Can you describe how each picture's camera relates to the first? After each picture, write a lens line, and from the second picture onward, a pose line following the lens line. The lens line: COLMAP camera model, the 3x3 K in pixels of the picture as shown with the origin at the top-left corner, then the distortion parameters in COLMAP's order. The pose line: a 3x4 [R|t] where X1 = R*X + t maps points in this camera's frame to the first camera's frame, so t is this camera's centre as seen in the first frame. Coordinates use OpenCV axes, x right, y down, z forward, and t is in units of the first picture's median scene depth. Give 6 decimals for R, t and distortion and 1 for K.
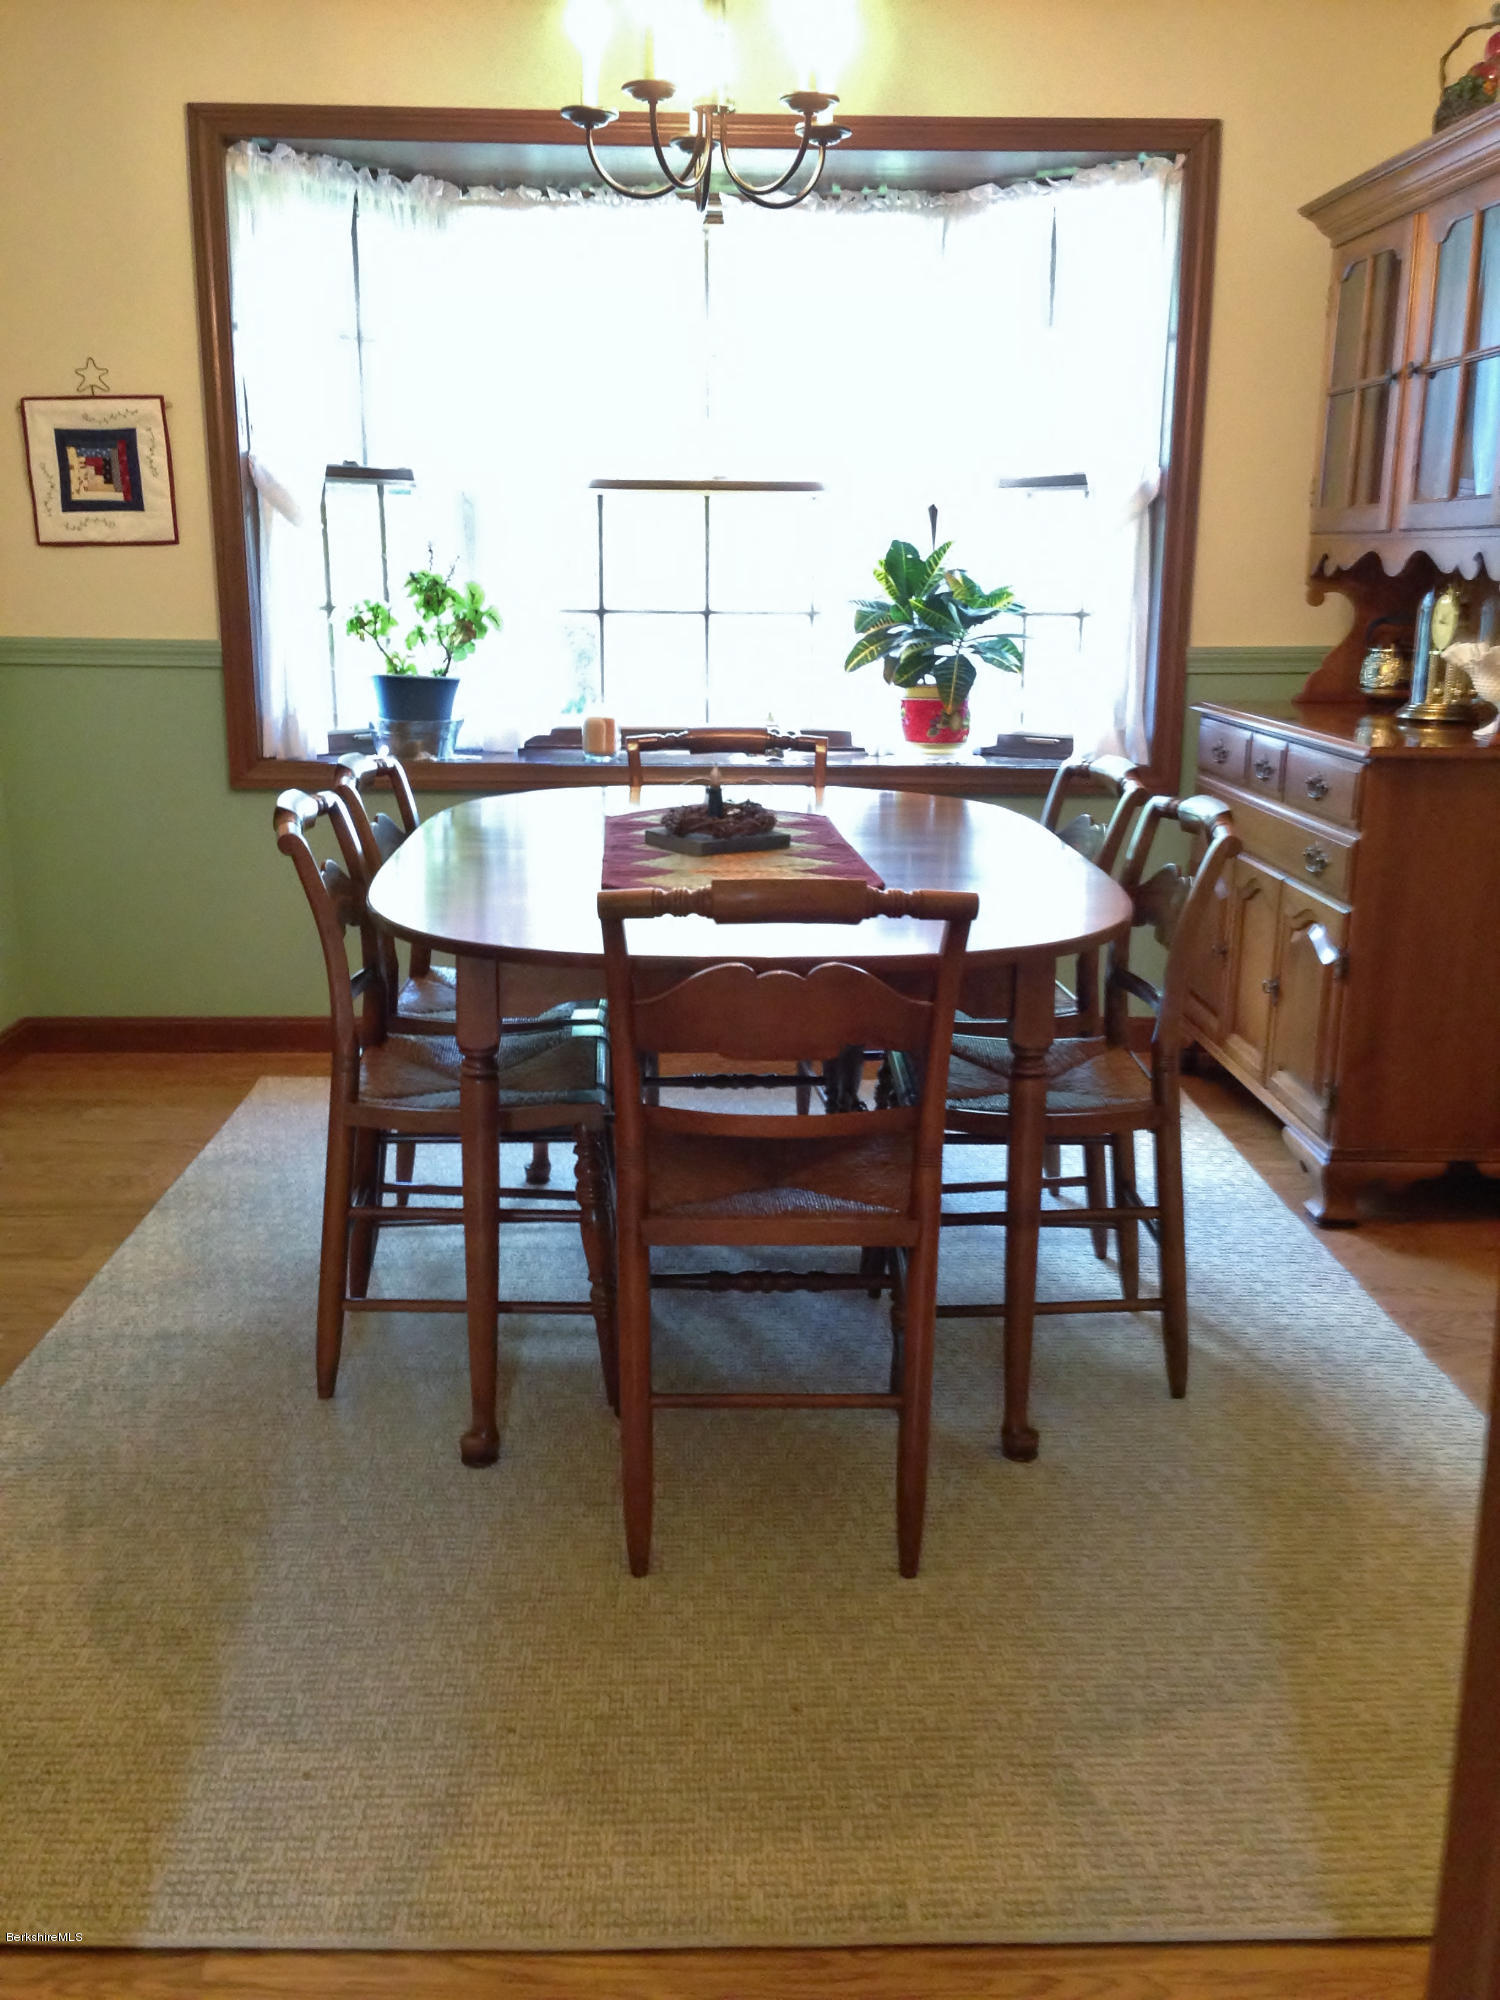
lens RADIAL K [[1863.8, 0, 750.0], [0, 1863.8, 1000.0], [0, 0, 1]] dist [0.114896, -0.182066]
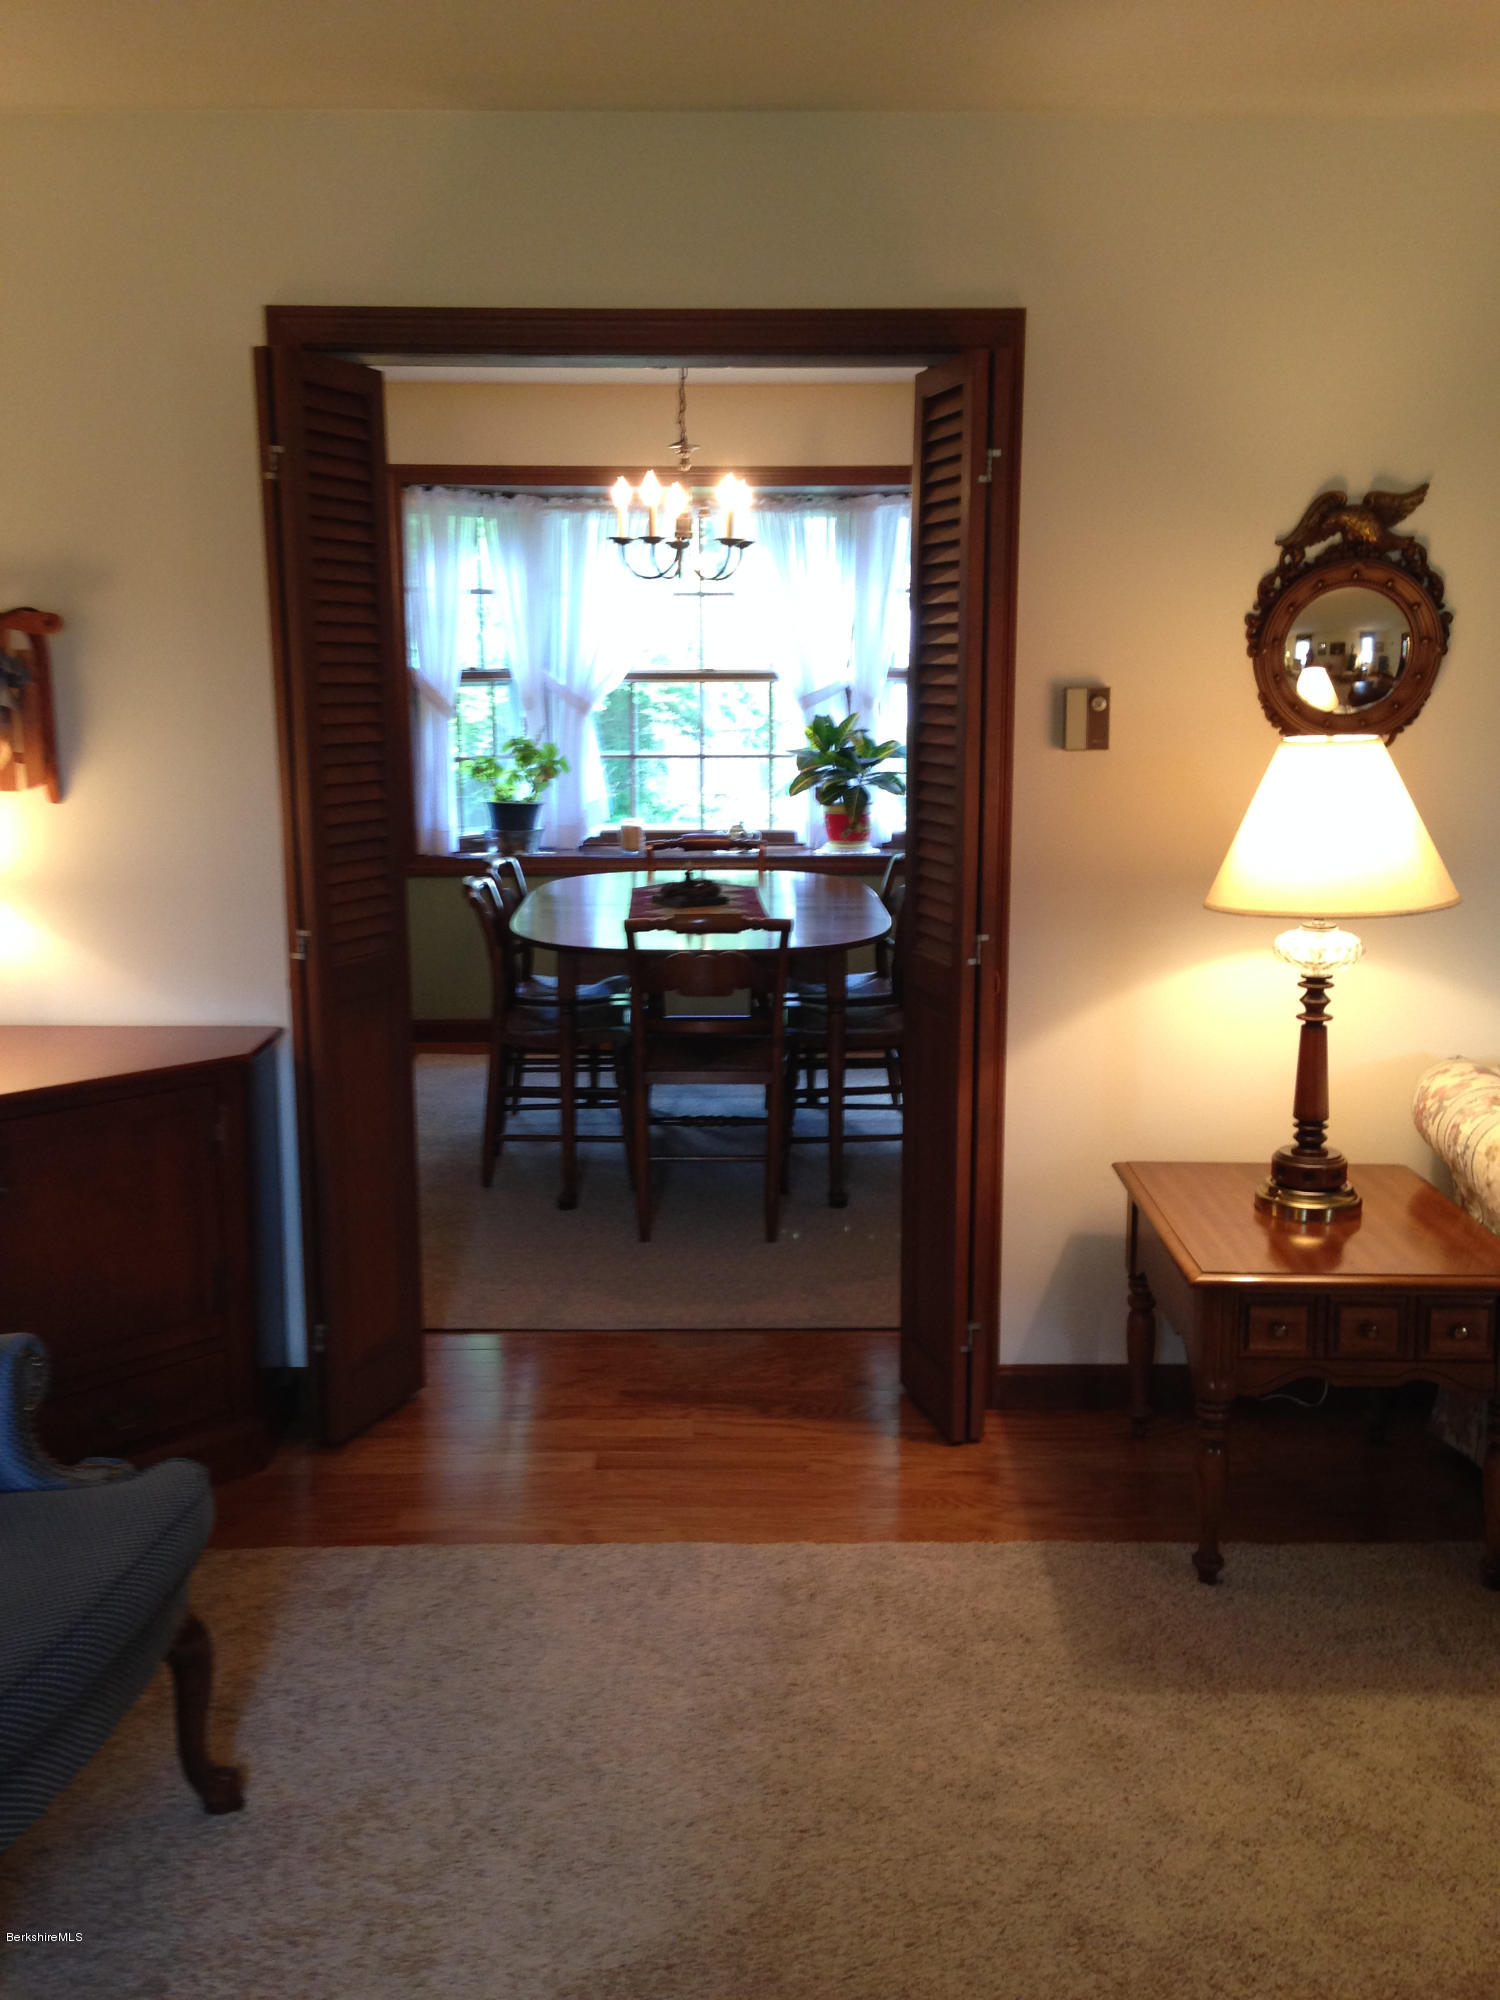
lens RADIAL K [[1804.9, 0, 750.0], [0, 1804.9, 1000.0], [0, 0, 1]] dist [-0.054577, 0.000833]
pose [[0.999809, -0.005199, -0.018840, 0.050036], [0.004459, 0.999224, -0.039122, 0.055829], [0.019029, 0.039031, 0.999057, -0.523870]]
